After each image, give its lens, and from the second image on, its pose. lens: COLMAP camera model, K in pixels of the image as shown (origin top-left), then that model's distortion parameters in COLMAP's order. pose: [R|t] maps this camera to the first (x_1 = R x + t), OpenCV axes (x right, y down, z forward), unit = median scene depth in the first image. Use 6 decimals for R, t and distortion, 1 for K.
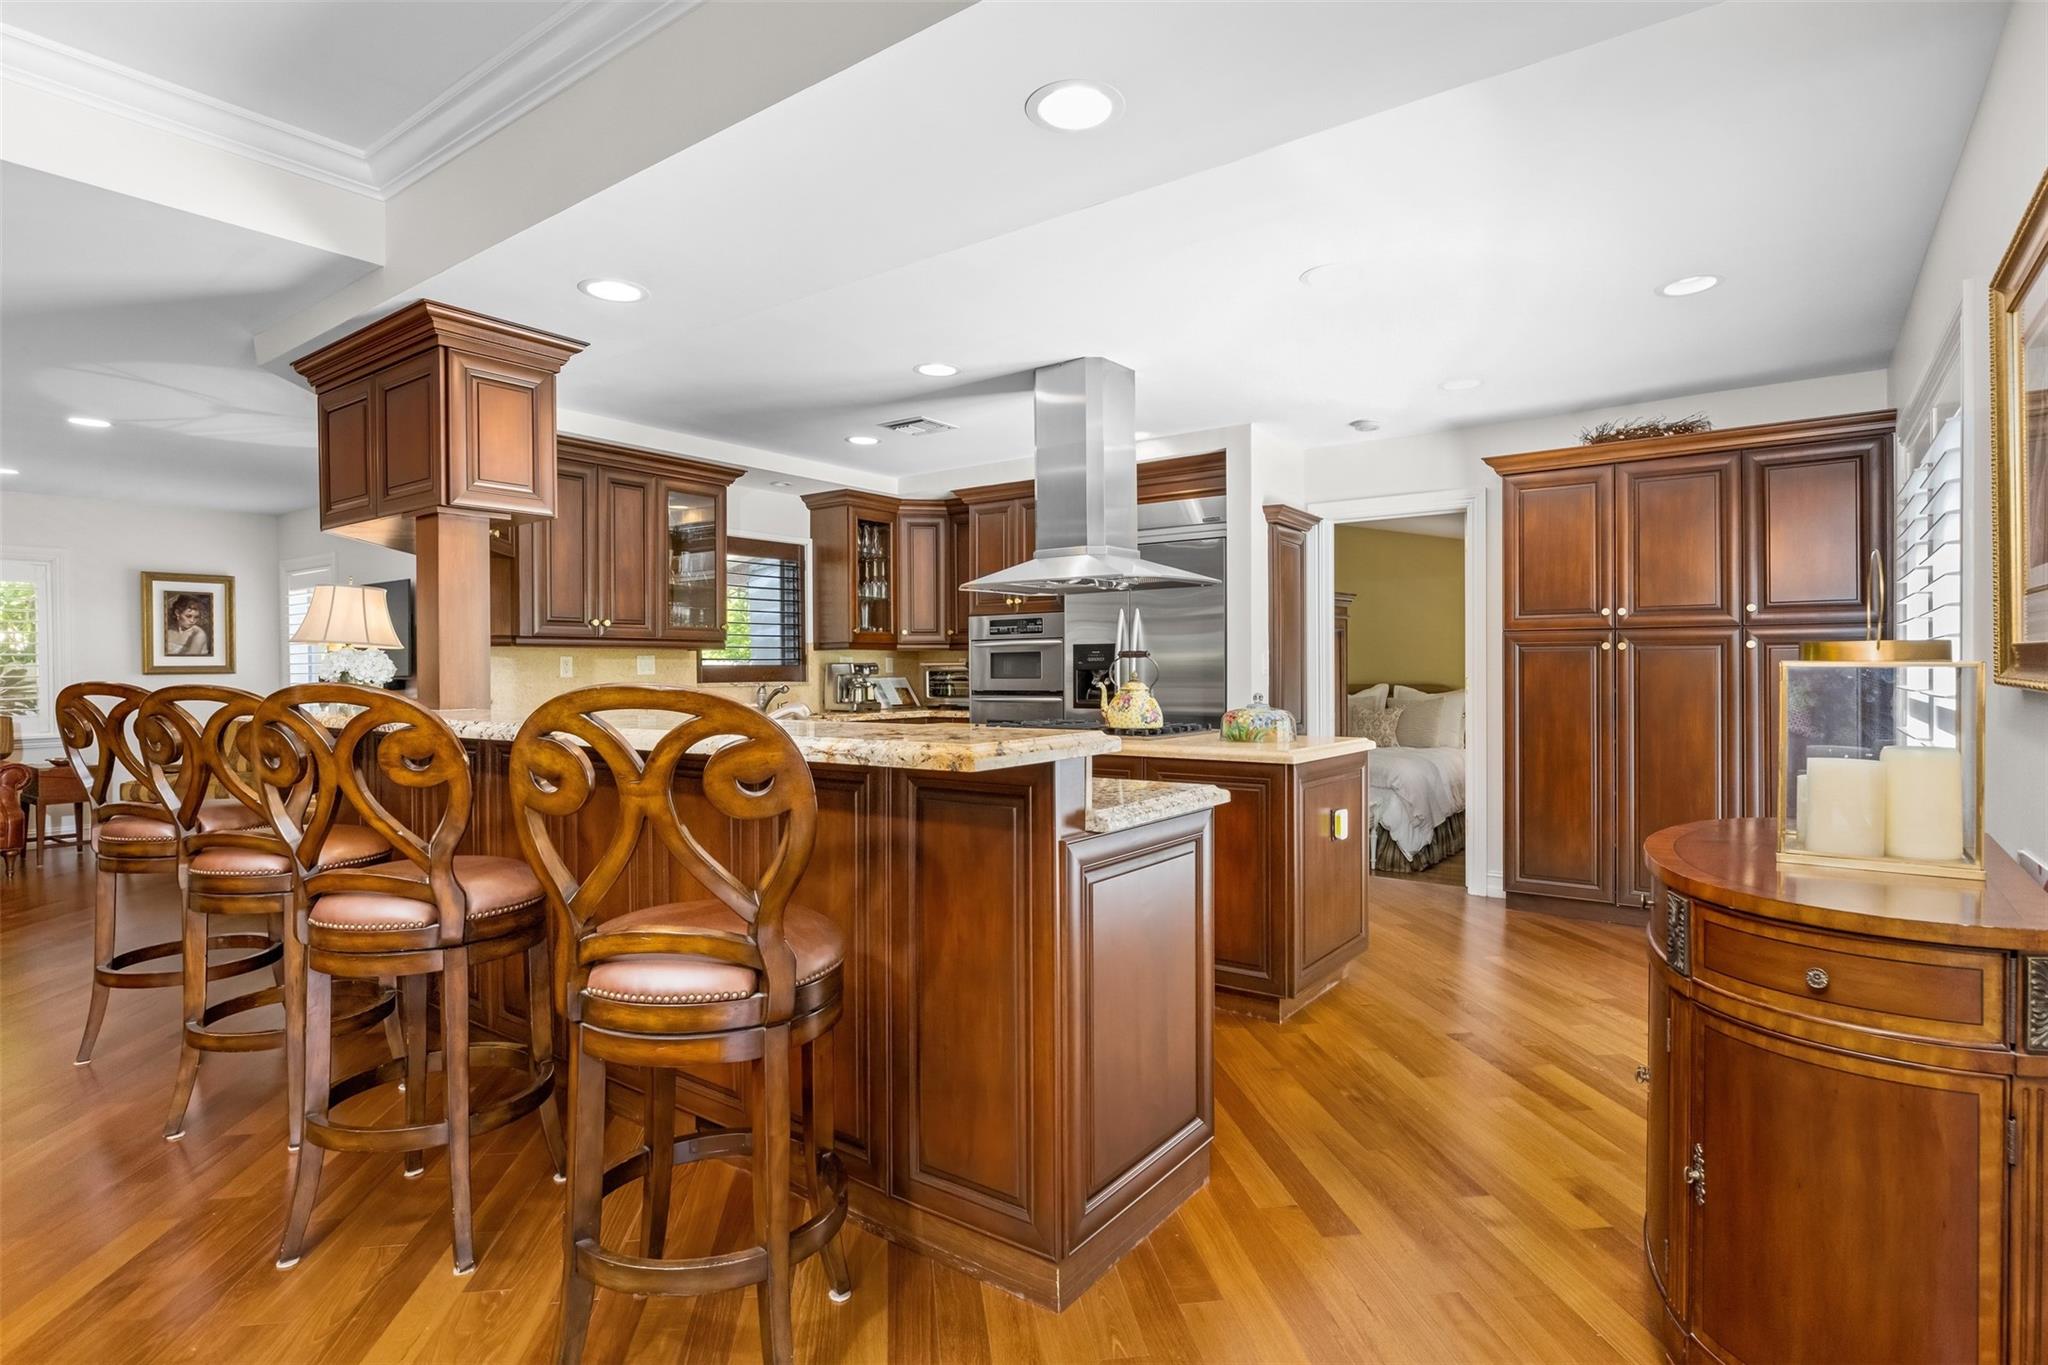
lens RADIAL K [[1037.8, 0, 1024.0], [0, 1037.8, 682.5], [0, 0, 1]] dist [0.002610, 0.000837]
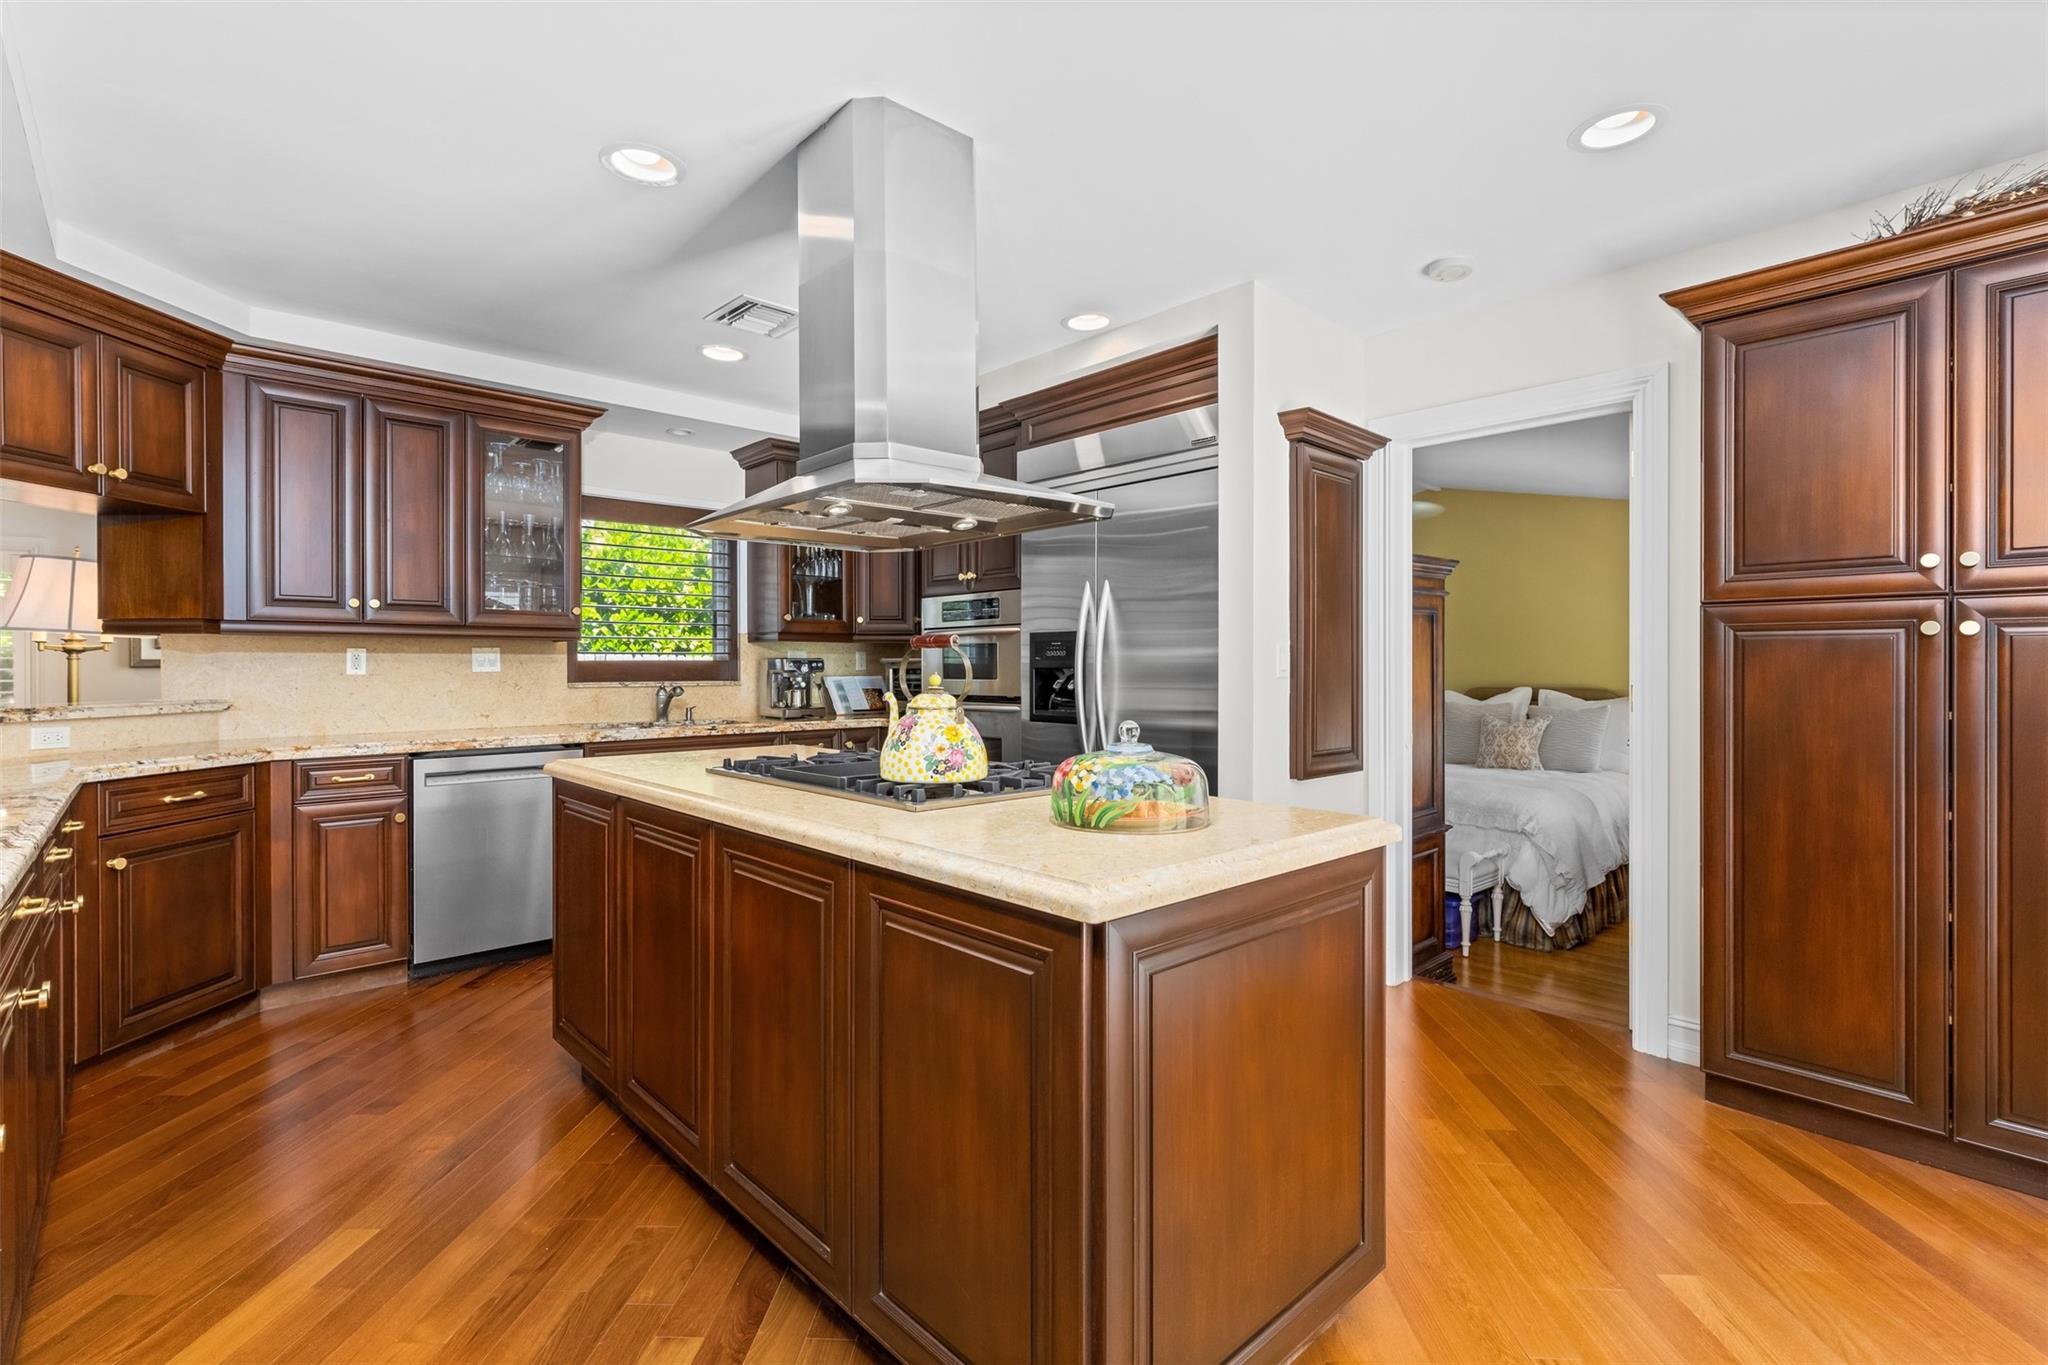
lens RADIAL K [[939.3, 0, 1018.3], [0, 939.3, 673.0], [0, 0, 1]] dist [0.005859, -0.000344]
pose [[0.982370, 0.006093, -0.186849, 0.167977], [-0.006967, 0.999968, -0.004024, -0.006422], [0.186818, 0.005255, 0.982380, 0.372849]]
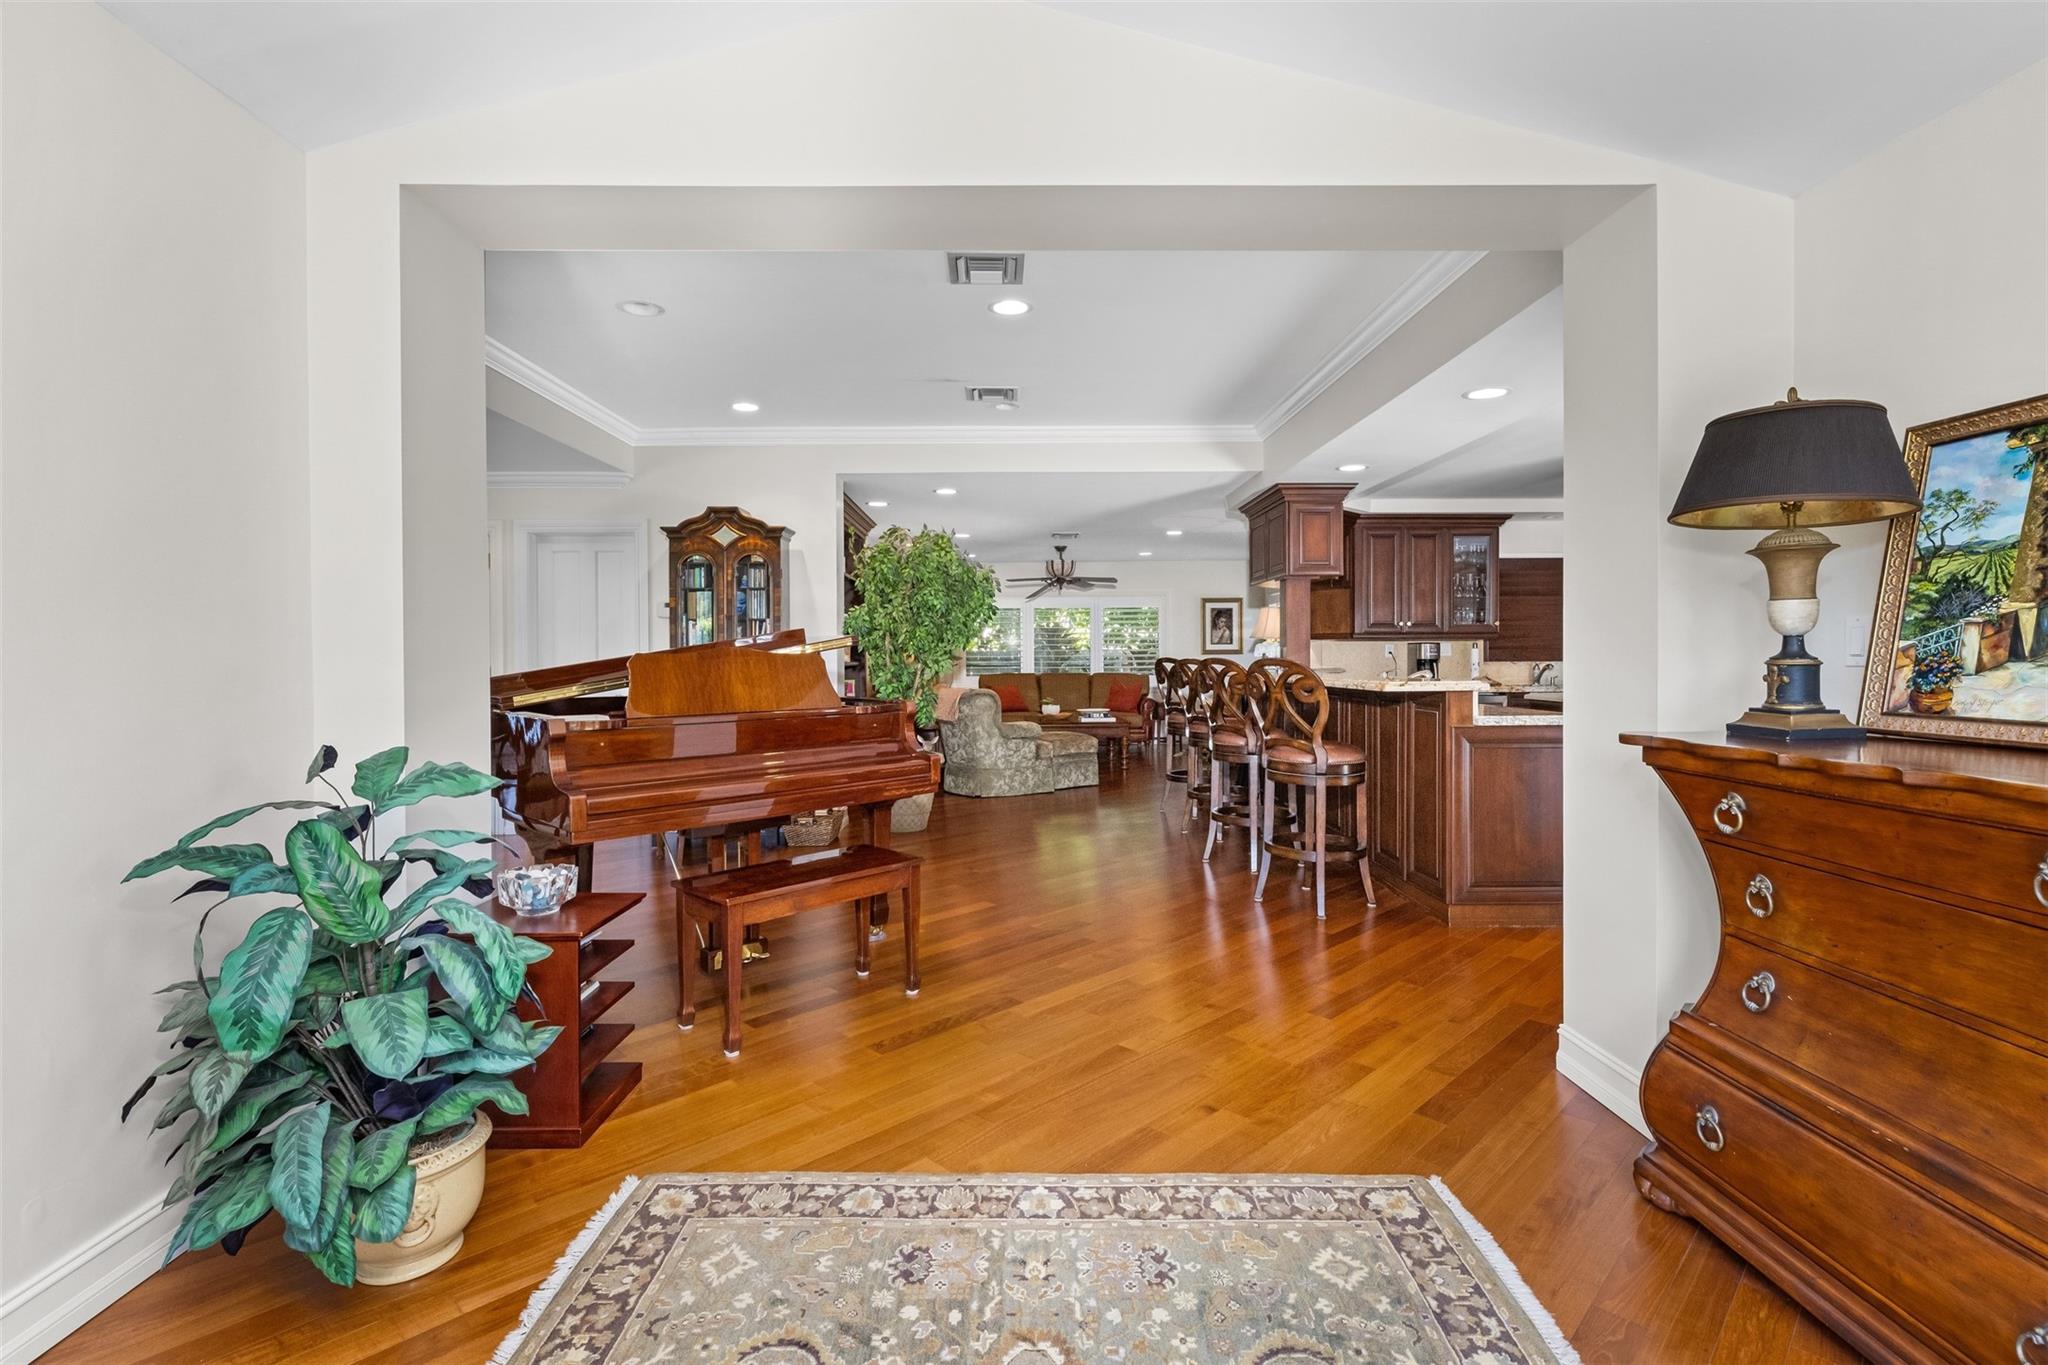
lens RADIAL K [[939.3, 0, 1018.3], [0, 939.3, 673.0], [0, 0, 1]] dist [0.005859, -0.000344]
pose [[0.604176, 0.019883, -0.796602, 0.360579], [-0.010520, 0.999801, 0.016975, 0.001082], [0.796781, -0.001876, 0.604265, -0.336656]]
